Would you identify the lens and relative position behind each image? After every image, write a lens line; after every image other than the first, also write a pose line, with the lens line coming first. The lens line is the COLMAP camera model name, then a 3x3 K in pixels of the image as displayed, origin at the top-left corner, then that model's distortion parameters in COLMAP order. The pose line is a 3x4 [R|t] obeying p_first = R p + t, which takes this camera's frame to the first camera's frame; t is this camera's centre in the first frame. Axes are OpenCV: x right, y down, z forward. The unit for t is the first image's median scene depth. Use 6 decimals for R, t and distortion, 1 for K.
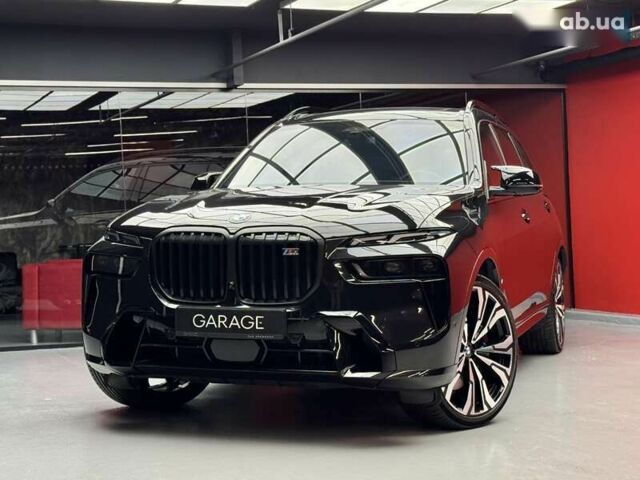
lens RADIAL K [[1107.0, 0, 305.2], [0, 1107.0, 231.6], [0, 0, 1]] dist [0.124726, 0.002084]
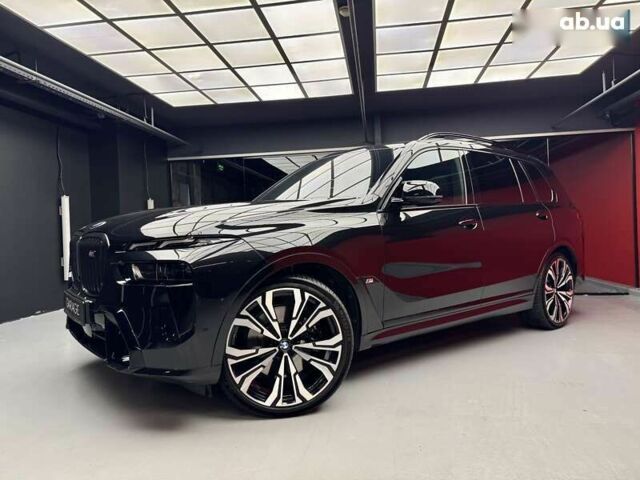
lens RADIAL K [[453.9, 0, 320.0], [0, 453.9, 240.0], [0, 0, 1]] dist [0.070718, -0.099923]
pose [[0.858003, 0.022277, -0.513161, 0.407166], [-0.007792, 0.999509, 0.030362, -0.011764], [0.513585, -0.022052, 0.857755, 0.632740]]
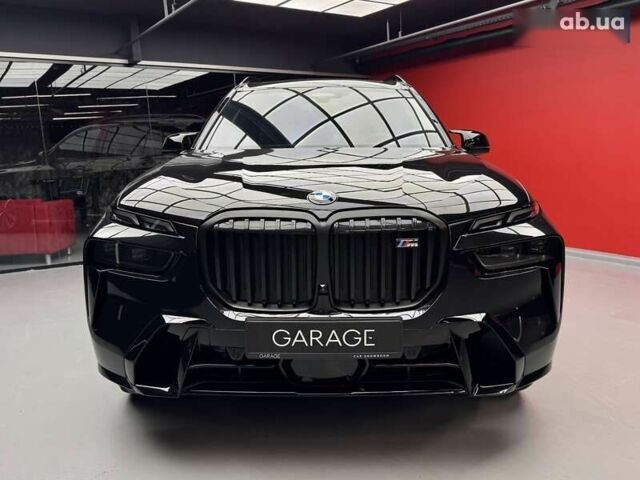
lens RADIAL K [[554.1, 0, 320.0], [0, 554.1, 240.0], [0, 0, 1]] dist [-0.008412, -0.003692]
pose [[0.947461, -0.055648, 0.314993, -0.169901], [0.012297, 0.990360, 0.137973, -0.032915], [-0.319634, -0.126851, 0.939012, 0.598455]]
